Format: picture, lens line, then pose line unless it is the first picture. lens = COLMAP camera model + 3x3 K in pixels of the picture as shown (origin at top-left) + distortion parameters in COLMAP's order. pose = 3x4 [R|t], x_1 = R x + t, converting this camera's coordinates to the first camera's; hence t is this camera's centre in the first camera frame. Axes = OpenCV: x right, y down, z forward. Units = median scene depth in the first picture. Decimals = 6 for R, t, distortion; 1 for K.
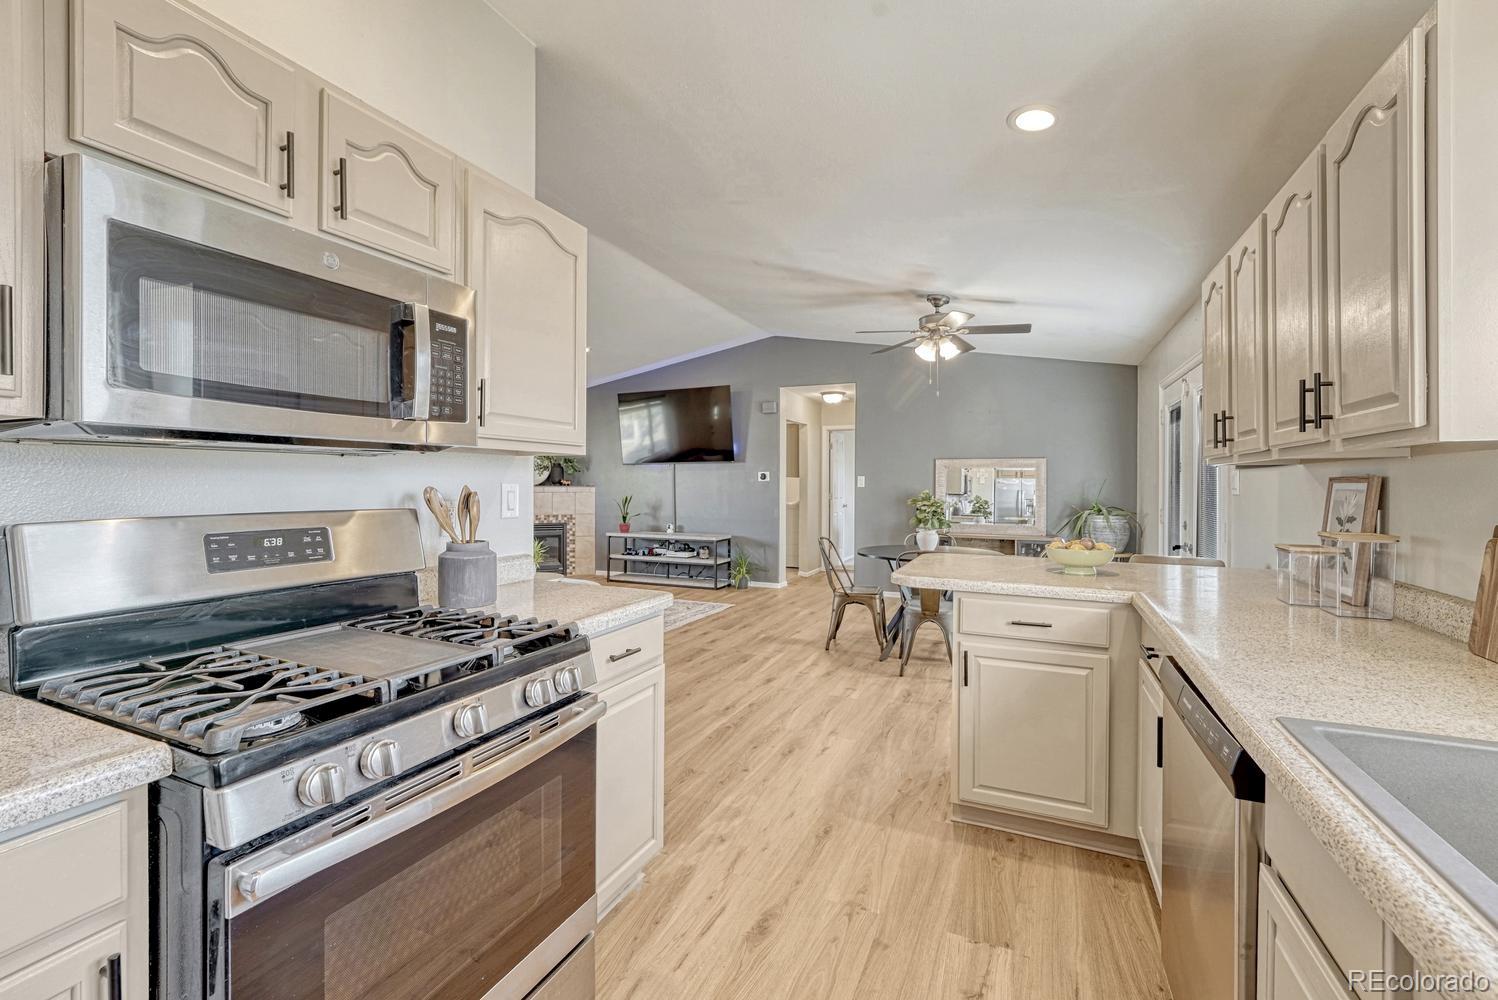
lens RADIAL K [[631.7, 0, 752.0], [0, 631.7, 485.3], [0, 0, 1]] dist [-0.001928, -0.000105]
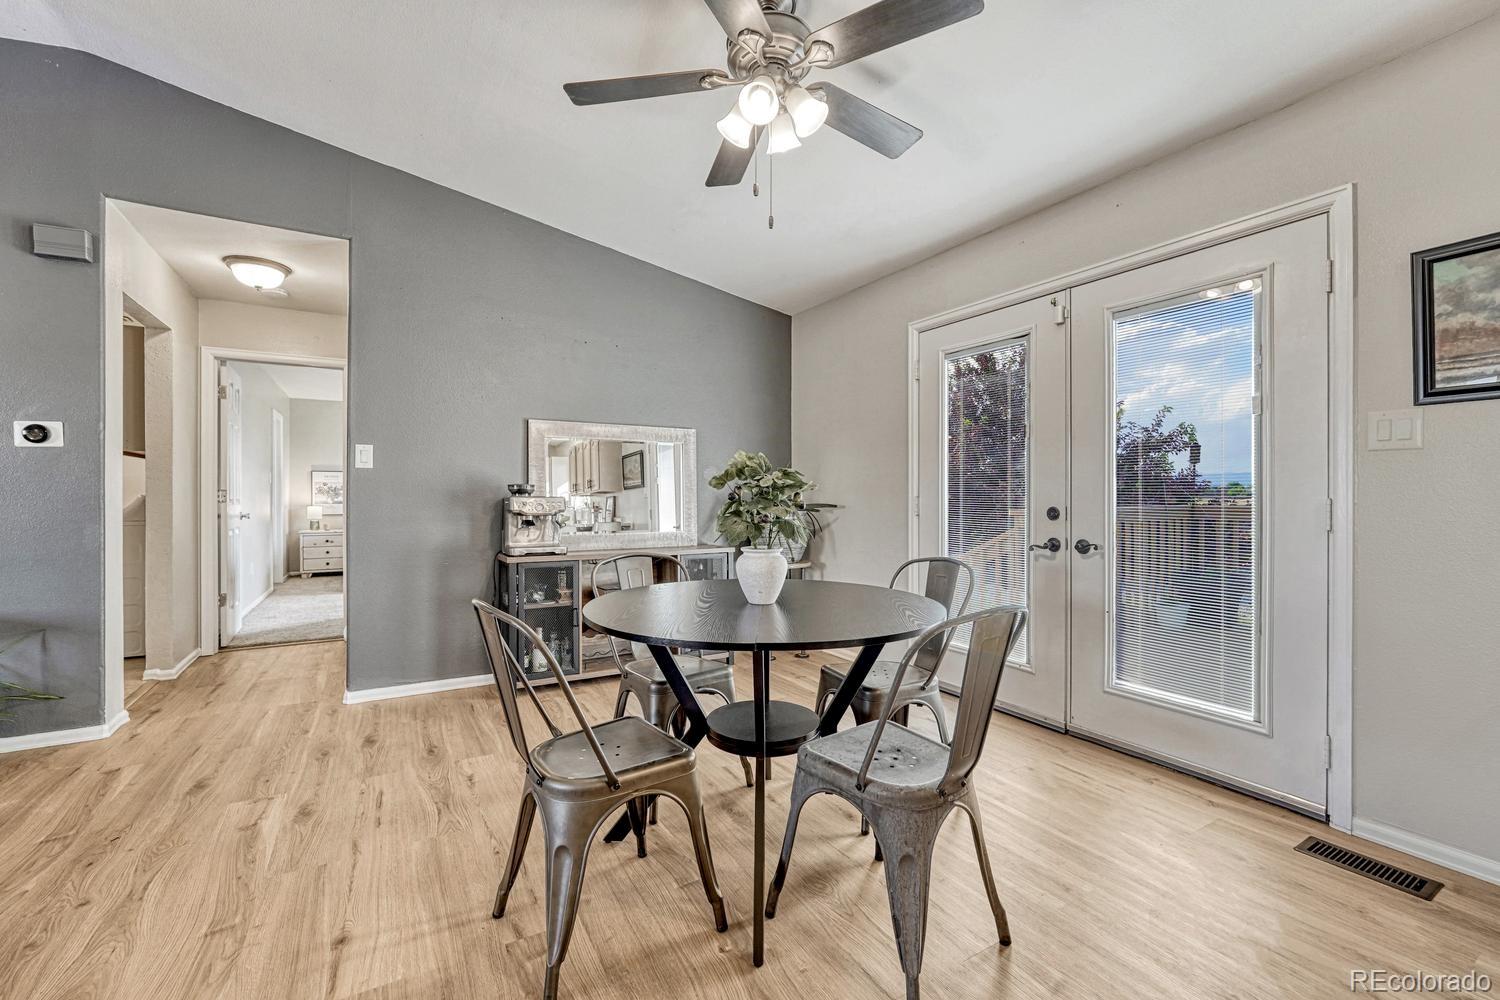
lens RADIAL K [[618.9, 0, 750.5], [0, 618.9, 497.2], [0, 0, 1]] dist [-0.016410, 0.000411]
pose [[0.577625, -0.004588, 0.816290, -0.048674], [0.005495, 0.999983, 0.001732, 0.040899], [-0.816284, 0.003485, 0.577640, 0.837967]]
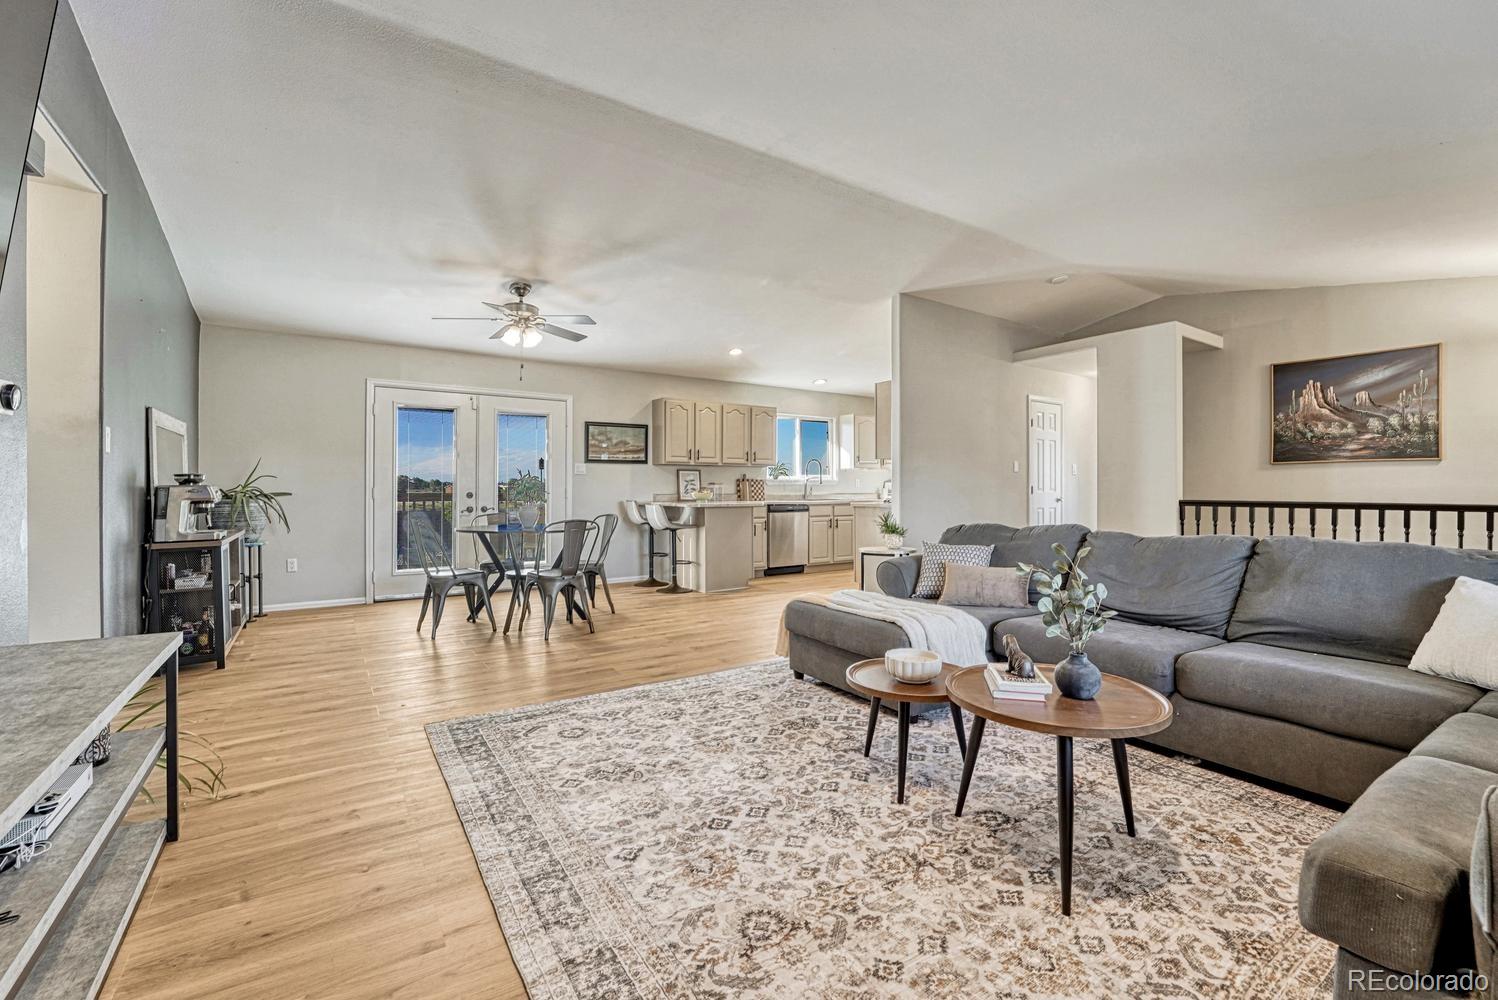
lens RADIAL K [[644.2, 0, 751.3], [0, 644.2, 493.7], [0, 0, 1]] dist [-0.025635, 0.000288]
pose [[-0.845358, -0.008535, 0.534133, -0.660708], [-0.002534, 0.999925, 0.011967, 0.038393], [-0.534195, 0.008762, -0.845316, 1.847403]]
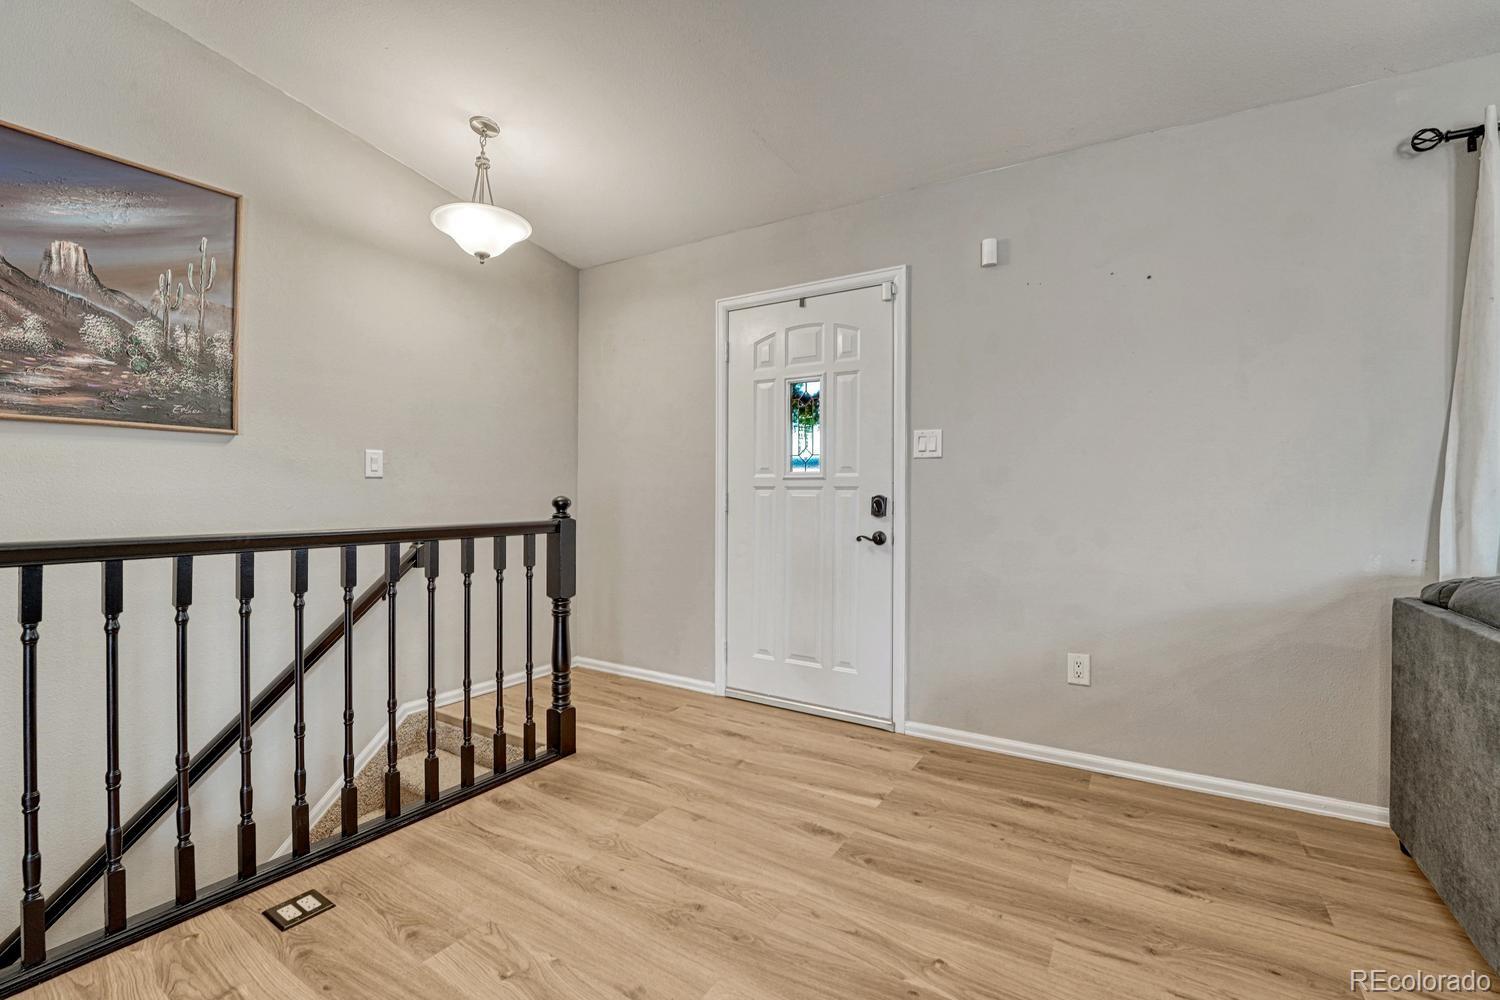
lens RADIAL K [[648.3, 0, 742.9], [0, 648.3, 487.2], [0, 0, 1]] dist [-0.023507, 0.000325]
pose [[-0.145420, -0.013415, -0.989279, -0.621032], [-0.005337, 0.999904, -0.012774, 0.038753], [0.989356, 0.003422, -0.145478, 0.769820]]
